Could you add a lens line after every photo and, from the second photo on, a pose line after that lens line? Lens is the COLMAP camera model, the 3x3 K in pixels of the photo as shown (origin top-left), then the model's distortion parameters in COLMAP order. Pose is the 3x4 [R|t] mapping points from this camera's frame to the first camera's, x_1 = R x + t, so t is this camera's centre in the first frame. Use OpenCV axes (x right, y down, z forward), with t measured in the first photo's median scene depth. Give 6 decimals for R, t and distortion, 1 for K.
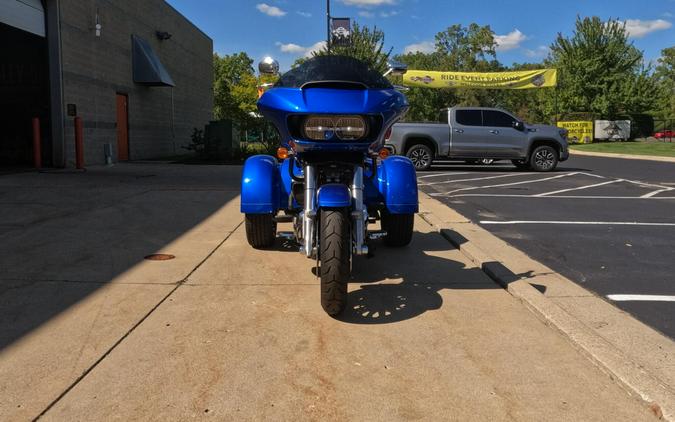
lens RADIAL K [[526.2, 0, 334.4], [0, 526.2, 176.7], [0, 0, 1]] dist [0.002897, -0.003706]
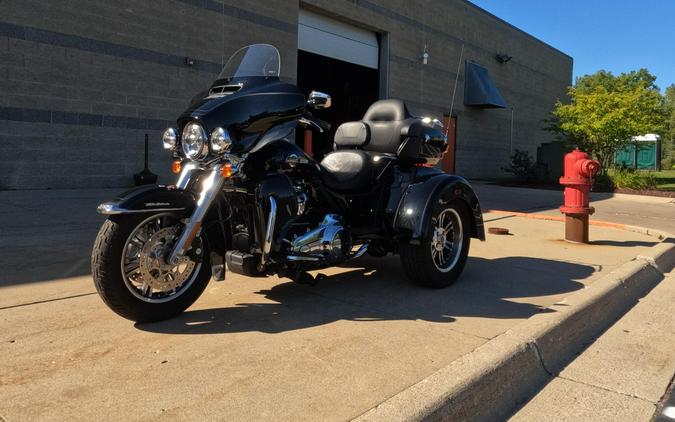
lens RADIAL K [[526.2, 0, 337.0], [0, 526.2, 174.6], [0, 0, 1]] dist [0.002897, -0.003706]
pose [[0.758811, 0.050041, -0.649385, 0.151896], [-0.082425, 0.996406, -0.019532, -0.000399], [0.646074, 0.068347, 0.760209, 0.064898]]
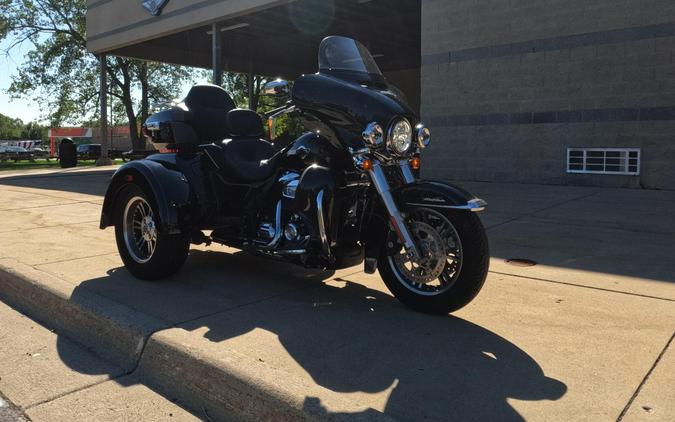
lens RADIAL K [[526.2, 0, 337.2], [0, 526.2, 173.9], [0, 0, 1]] dist [0.002897, -0.003706]
pose [[-0.666026, 0.043834, -0.744639, 0.172372], [-0.049297, 0.993503, 0.102576, -0.025378], [0.744297, 0.105027, -0.659538, 0.404781]]
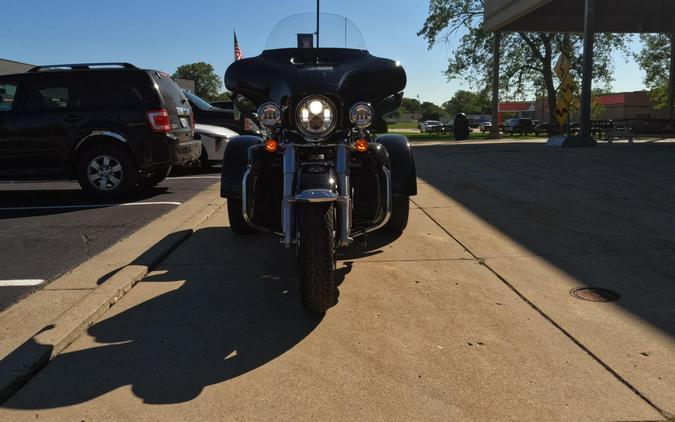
lens RADIAL K [[526.2, 0, 342.8], [0, 526.2, 176.6], [0, 0, 1]] dist [0.002897, -0.003706]
pose [[-0.999342, 0.013227, -0.033771, -0.000599], [0.007100, 0.984456, 0.175487, -0.031765], [0.035567, 0.175132, -0.983902, 0.477269]]
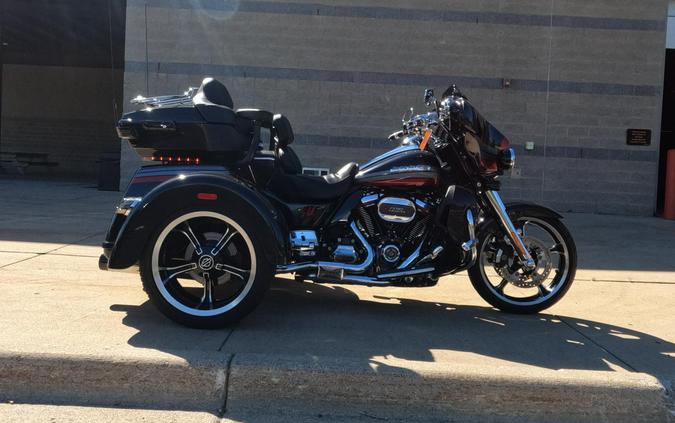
lens RADIAL K [[526.2, 0, 337.1], [0, 526.2, 184.5], [0, 0, 1]] dist [0.002897, -0.003706]
pose [[-0.005441, 0.032596, -0.999454, 0.238366], [-0.118469, 0.992409, 0.033011, -0.013245], [0.992943, 0.118584, -0.001538, 0.276576]]
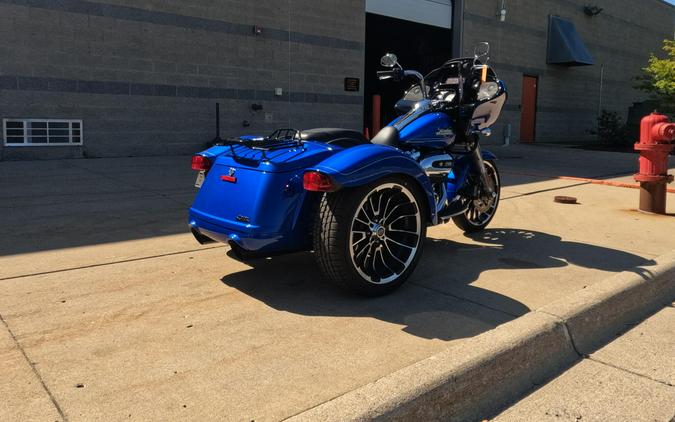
lens RADIAL K [[526.2, 0, 336.3], [0, 526.2, 174.2], [0, 0, 1]] dist [0.002897, -0.003706]
pose [[0.651349, 0.094606, -0.752858, 0.165553], [-0.074128, 0.995384, 0.060949, -0.005380], [0.755149, 0.016109, 0.655355, 0.079296]]
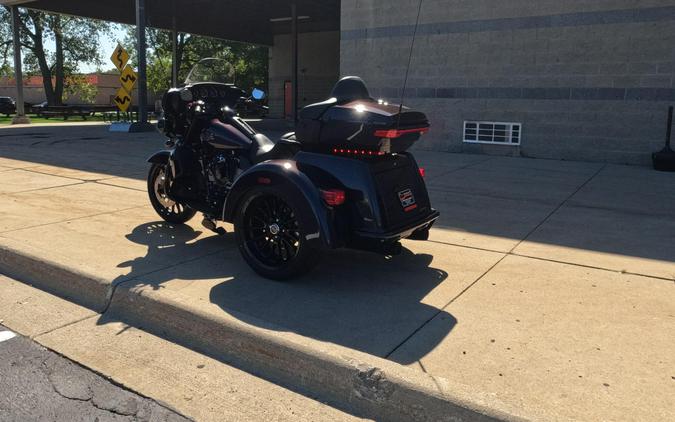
lens RADIAL K [[526.2, 0, 337.8], [0, 526.2, 174.5], [0, 0, 1]] dist [0.002897, -0.003706]
pose [[-0.558151, 0.108434, -0.822623, 0.220399], [-0.073105, 0.981142, 0.178931, -0.050402], [0.826512, 0.160008, -0.539699, 0.451905]]
